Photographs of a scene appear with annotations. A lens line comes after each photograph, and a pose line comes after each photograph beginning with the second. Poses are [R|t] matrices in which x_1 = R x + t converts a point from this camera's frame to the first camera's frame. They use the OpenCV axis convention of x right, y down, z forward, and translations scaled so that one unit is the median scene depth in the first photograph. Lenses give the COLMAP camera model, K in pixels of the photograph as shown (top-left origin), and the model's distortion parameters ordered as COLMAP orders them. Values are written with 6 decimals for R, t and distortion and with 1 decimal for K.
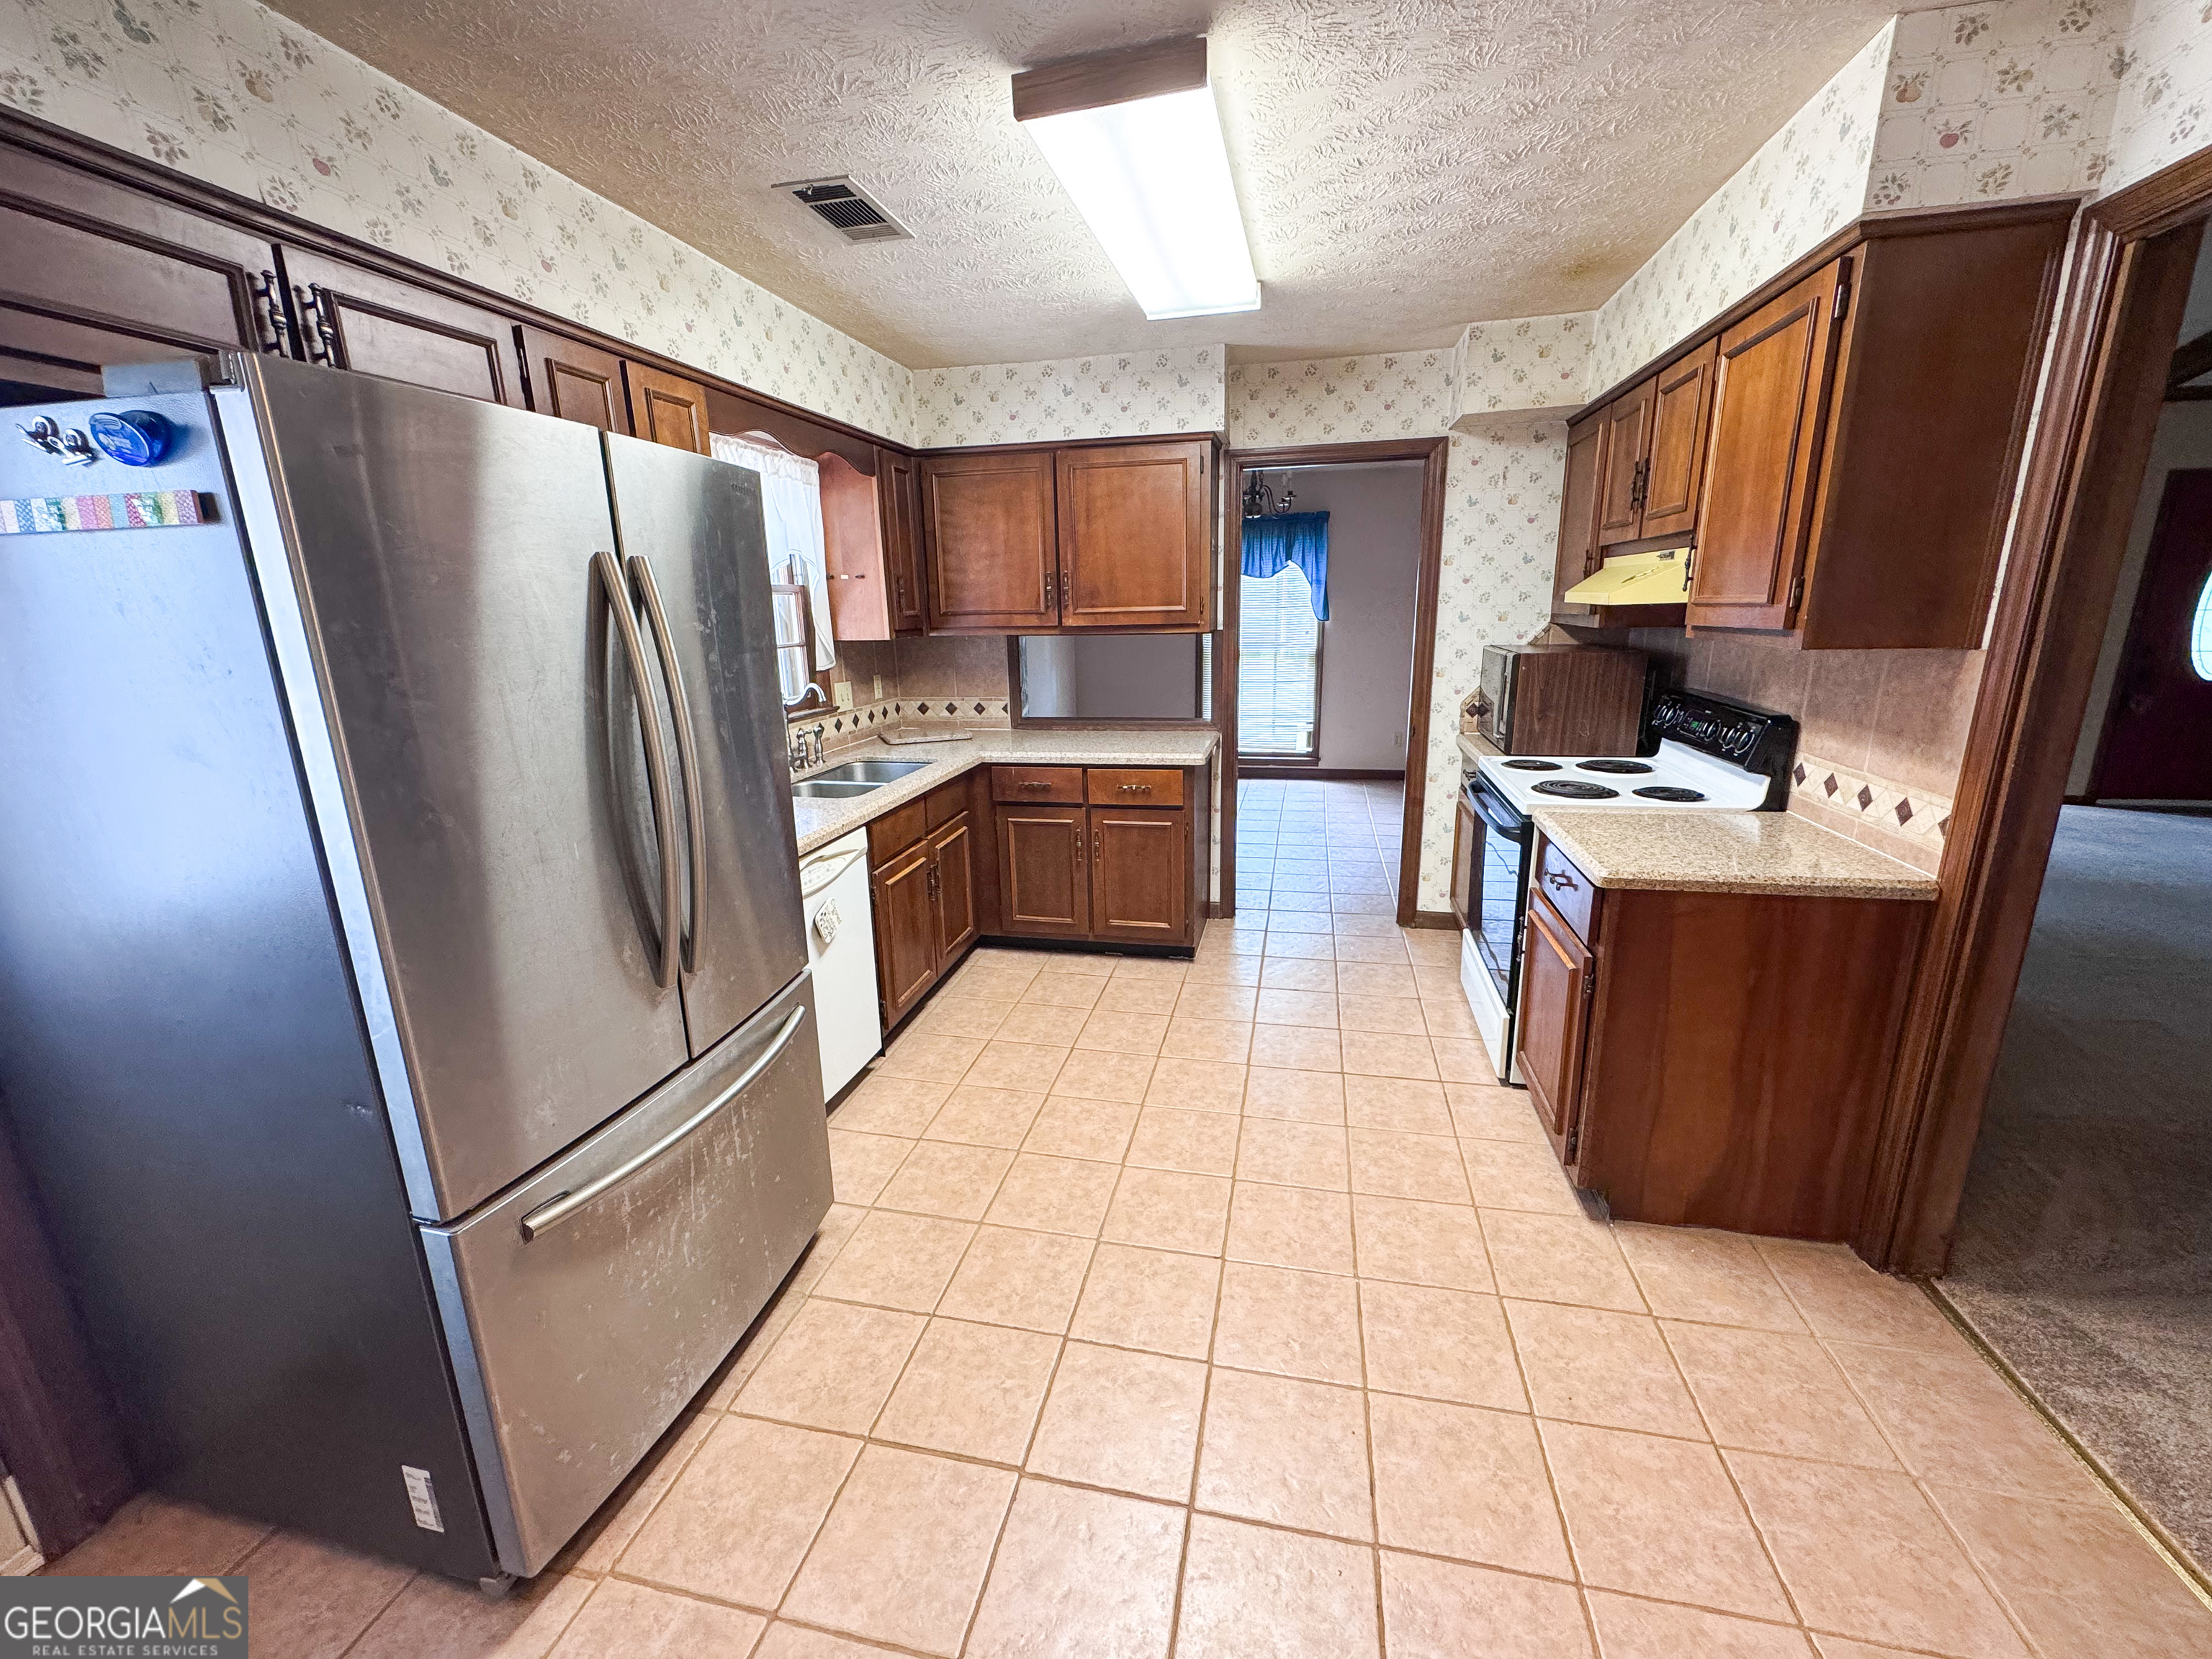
lens RADIAL K [[886.8, 0, 1097.9], [0, 886.8, 827.6], [0, 0, 1]] dist [-0.000521, 0.000442]
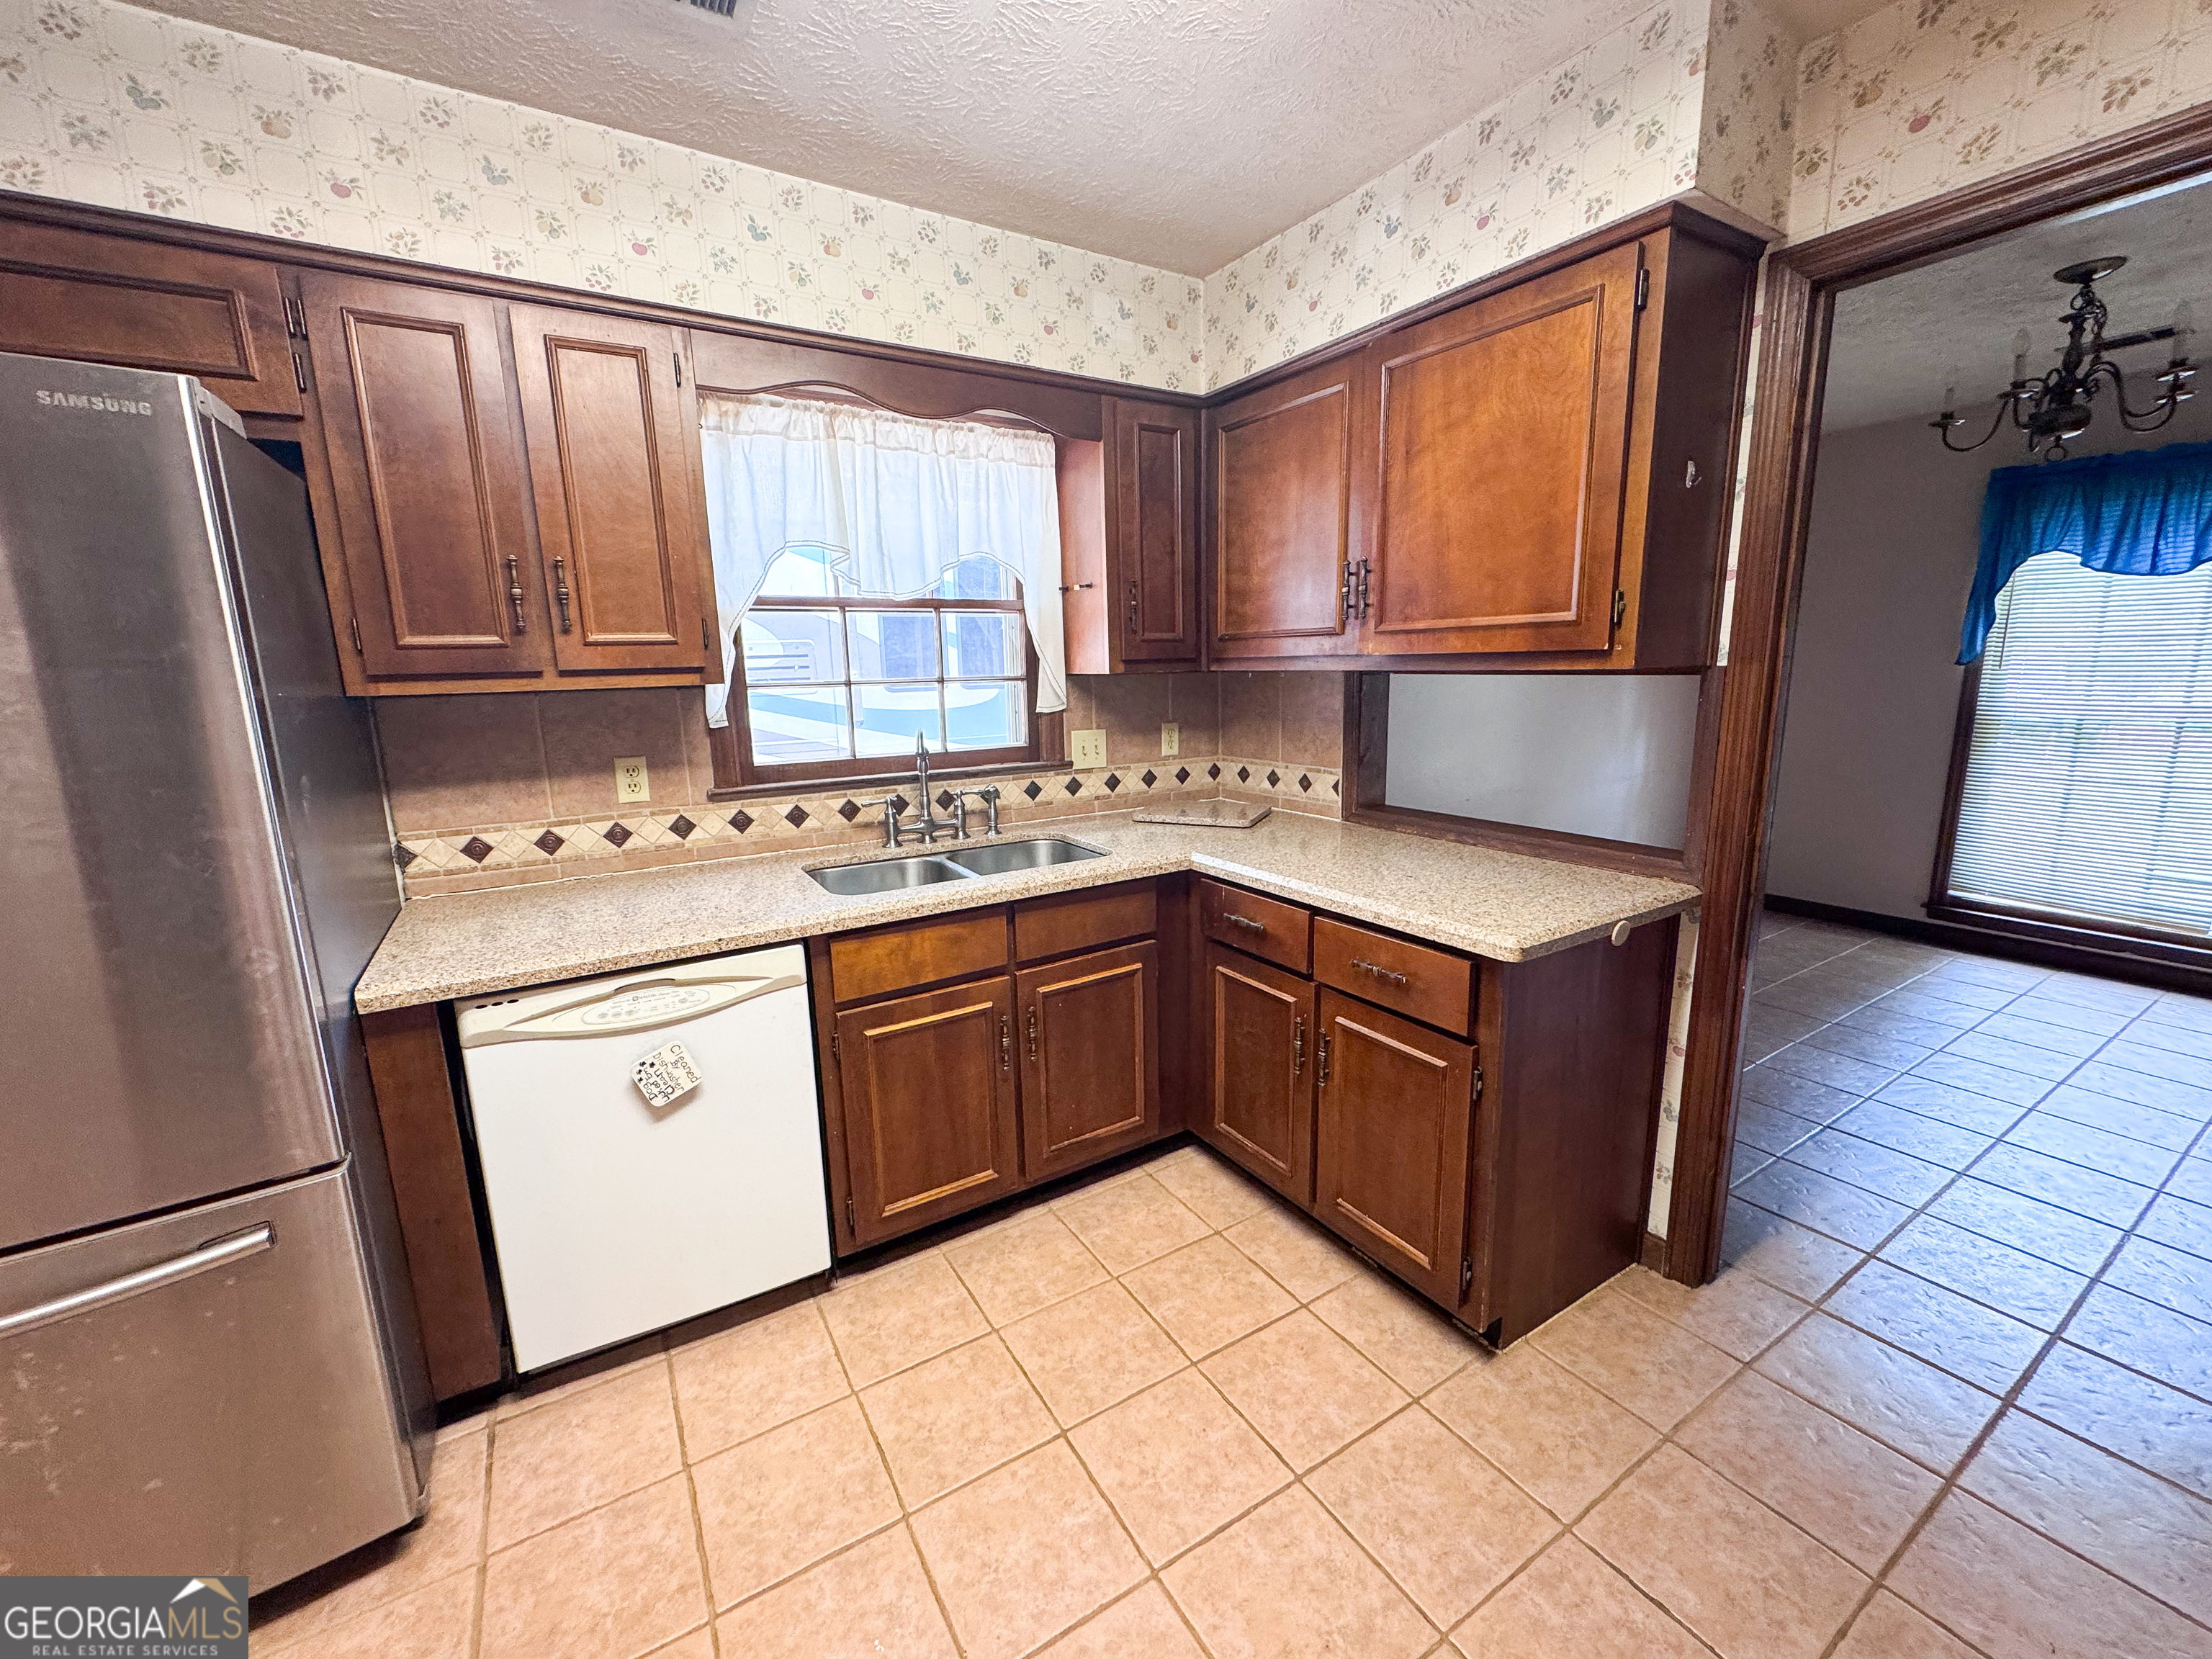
lens RADIAL K [[886.8, 0, 1097.9], [0, 886.8, 827.6], [0, 0, 1]] dist [-0.000521, 0.000442]
pose [[0.686913, 0.139588, -0.713208, 0.274935], [-0.171266, 0.984833, 0.027798, -0.110827], [0.706271, 0.103054, 0.700401, 0.517455]]
